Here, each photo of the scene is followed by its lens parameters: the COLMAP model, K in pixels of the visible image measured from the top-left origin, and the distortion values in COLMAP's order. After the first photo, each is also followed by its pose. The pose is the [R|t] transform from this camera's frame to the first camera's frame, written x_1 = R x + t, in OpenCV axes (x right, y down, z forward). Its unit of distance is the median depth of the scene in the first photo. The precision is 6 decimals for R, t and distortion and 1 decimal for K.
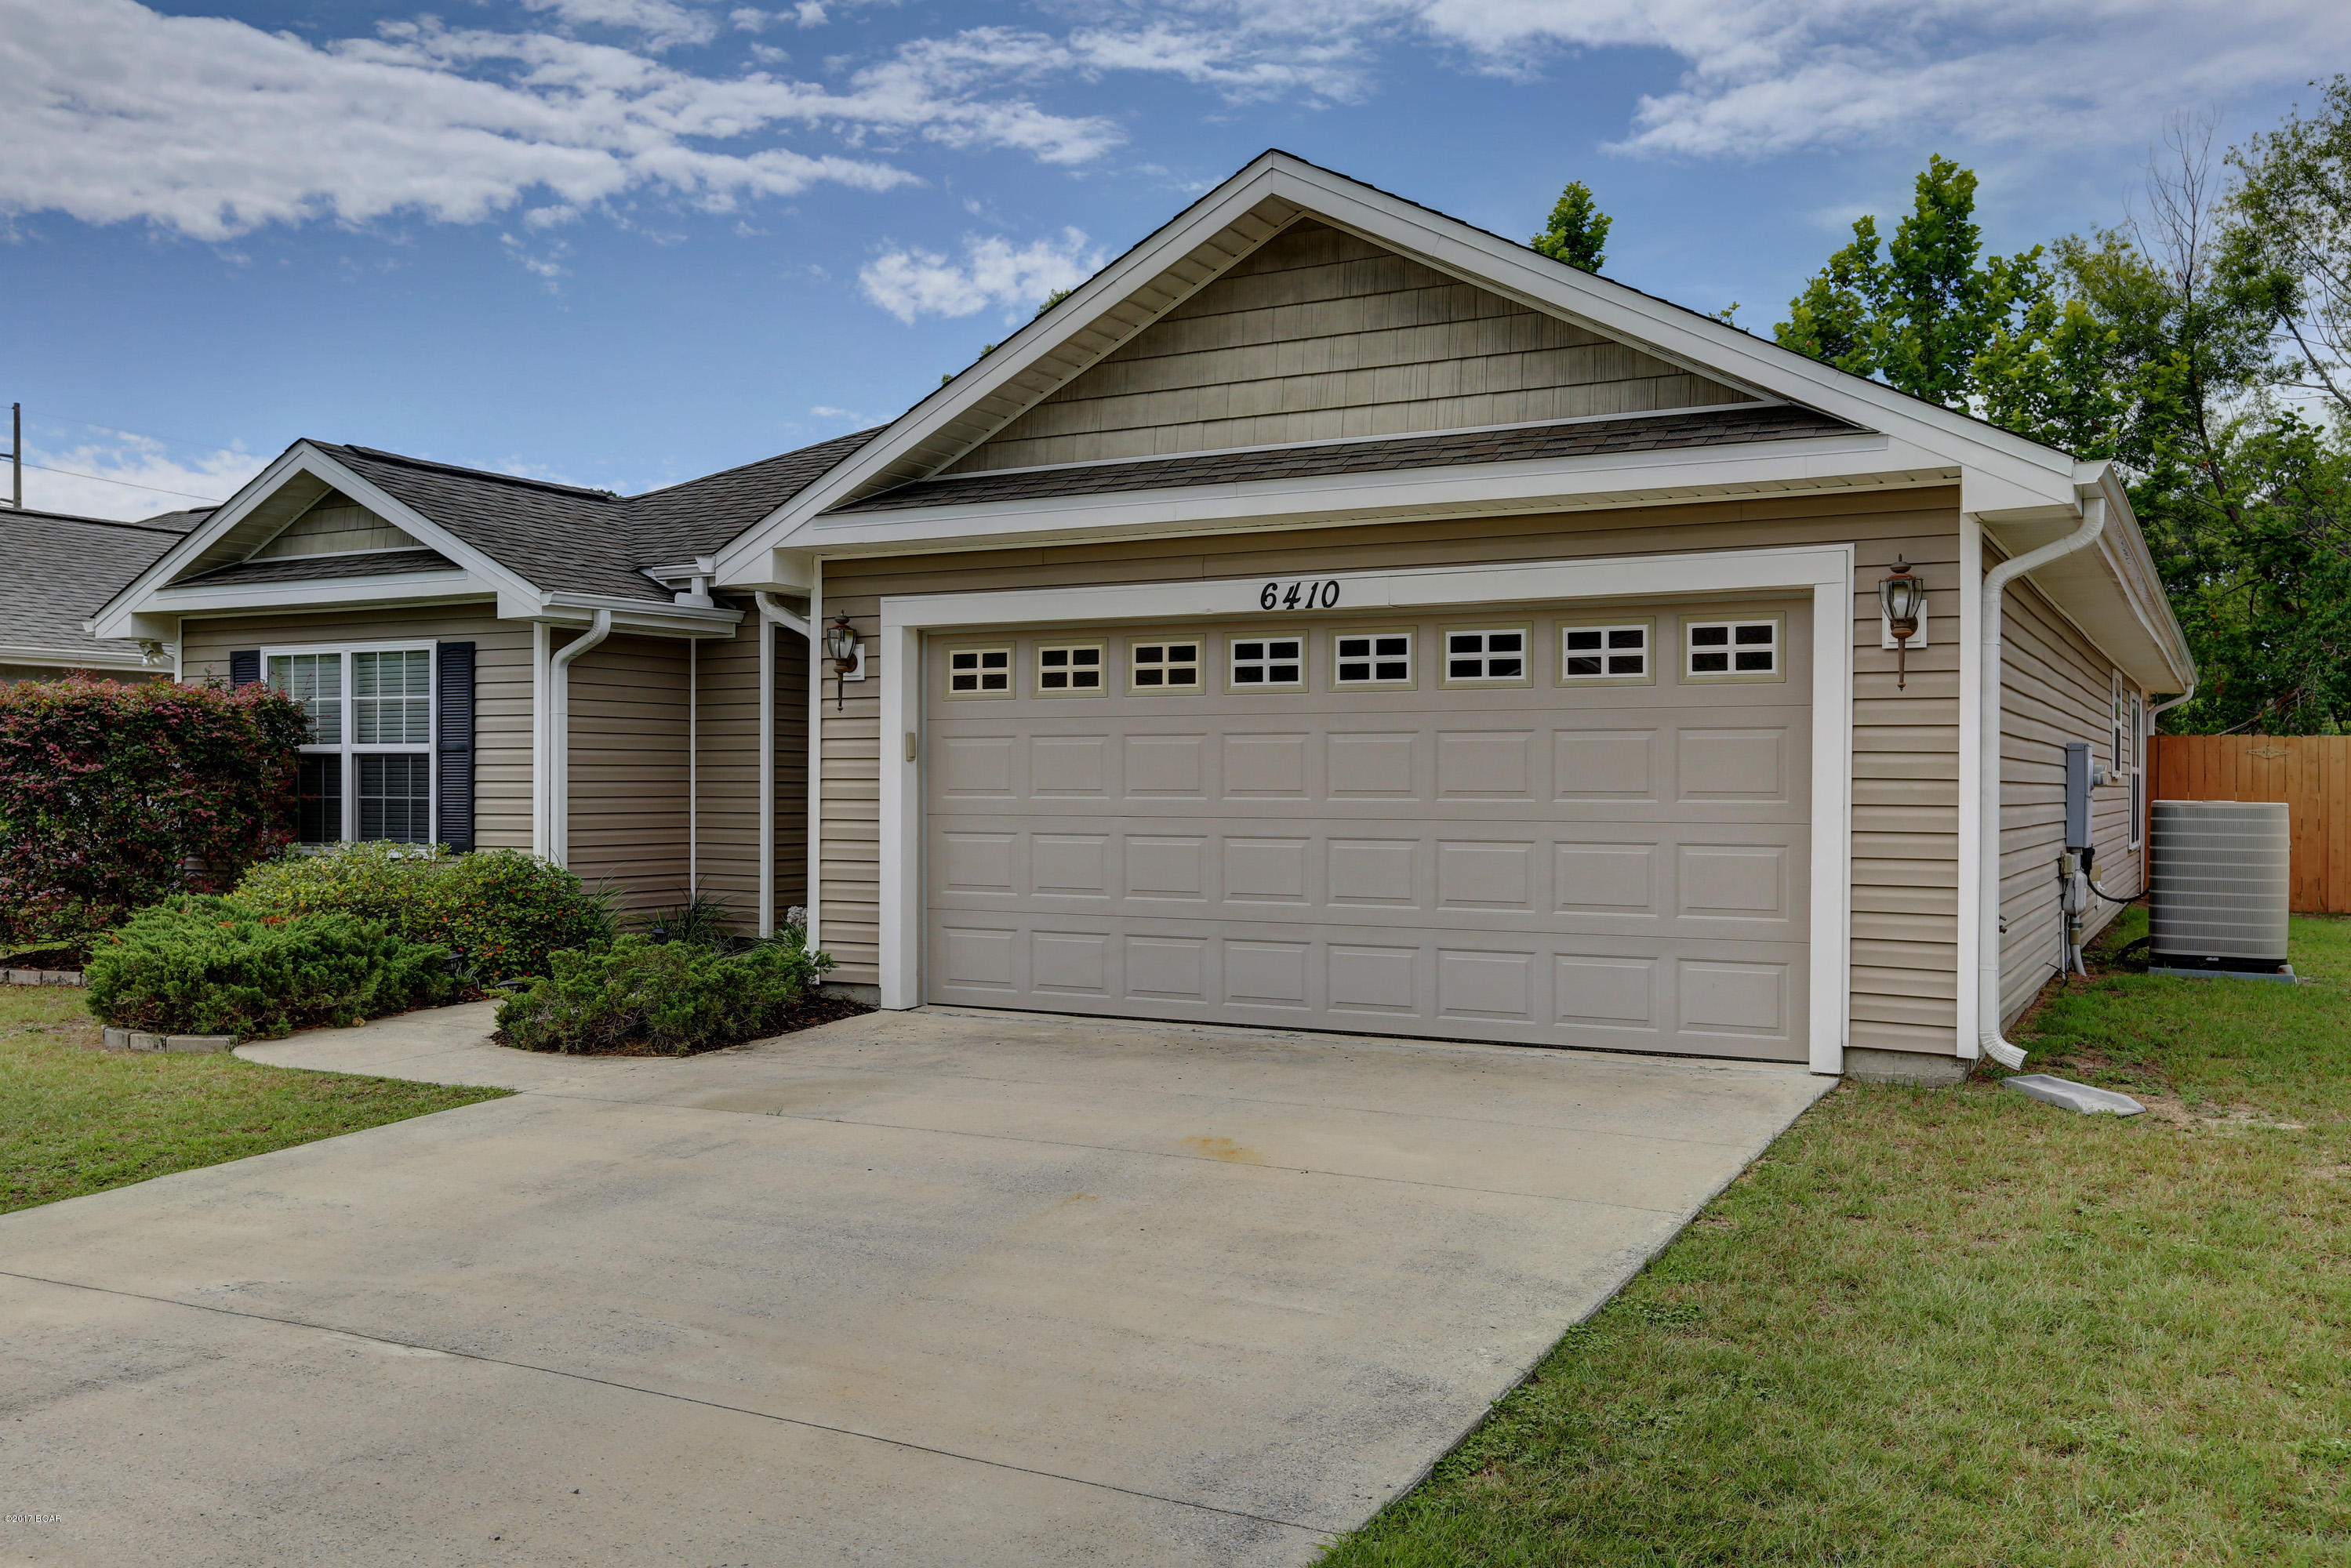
lens RADIAL K [[2037.3, 0, 1175.5], [0, 2037.3, 784.0], [0, 0, 1]] dist [0.011429, 0.004714]
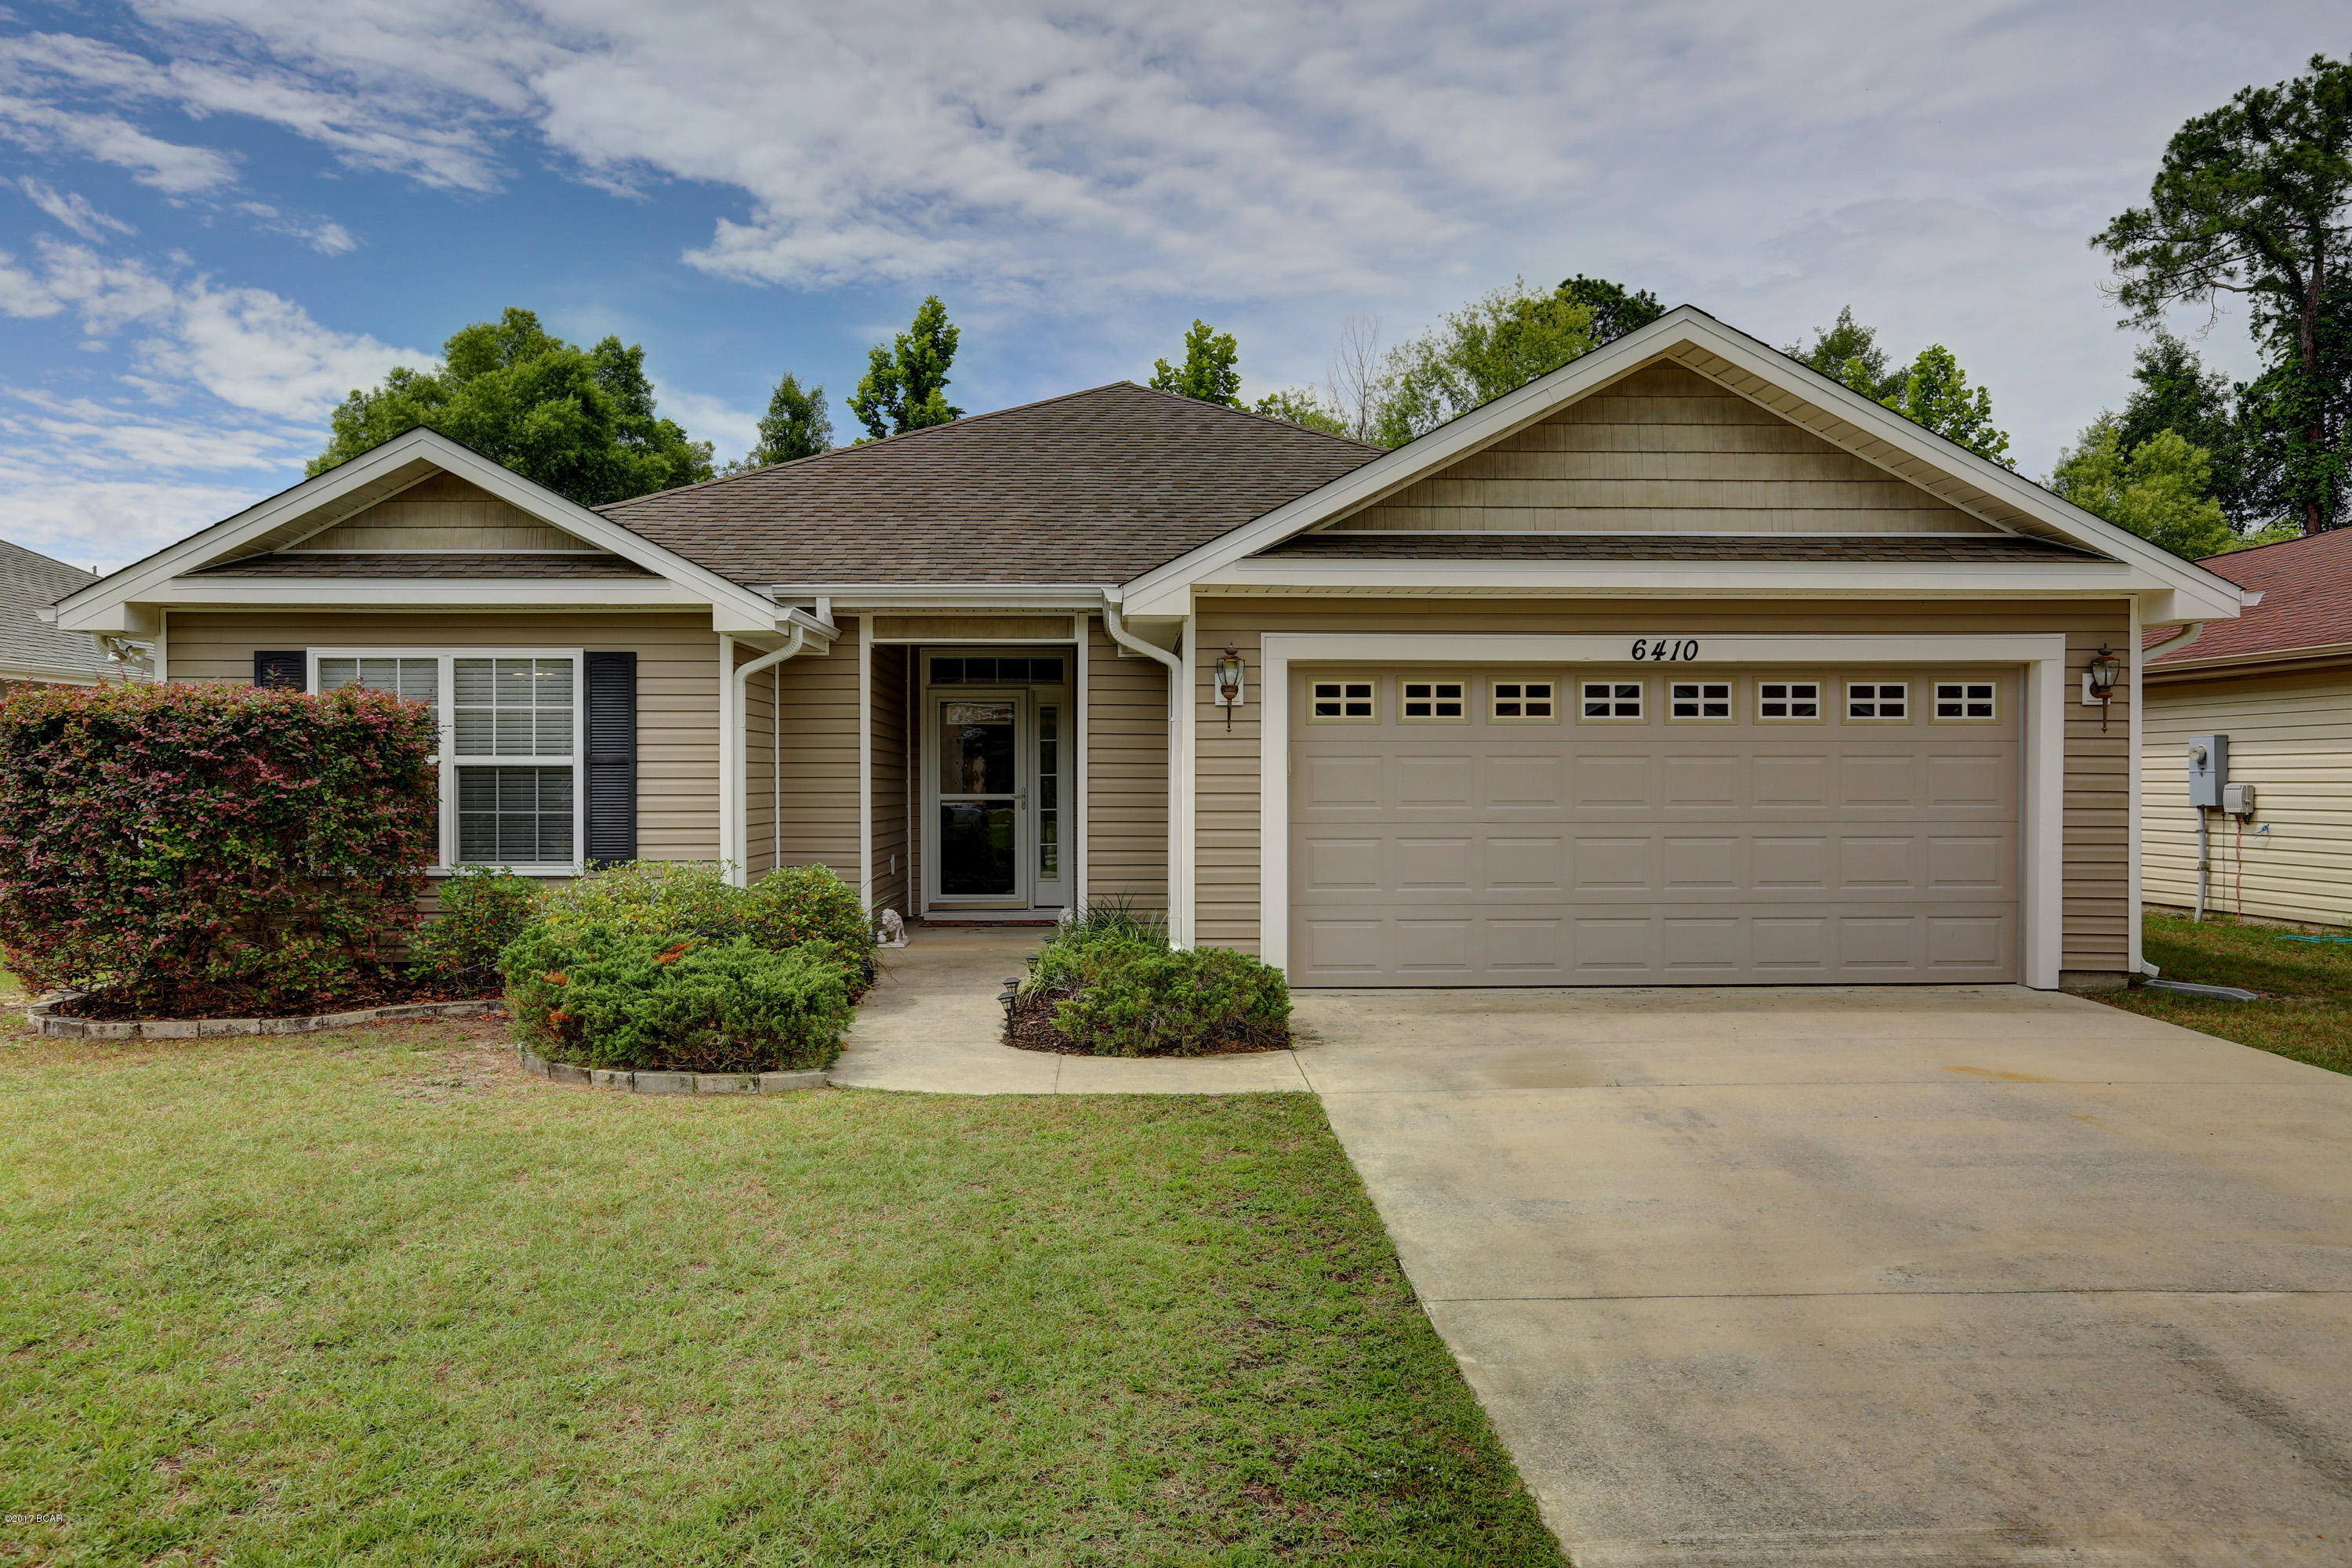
lens RADIAL K [[1638.0, 0, 1176.0], [0, 1638.0, 784.0], [0, 0, 1]] dist [-0.032912, 0.060816]
pose [[0.855787, -0.003193, 0.517318, -0.521028], [0.002640, 0.999995, 0.001805, -0.007211], [-0.517321, -0.000179, 0.855792, 0.192775]]
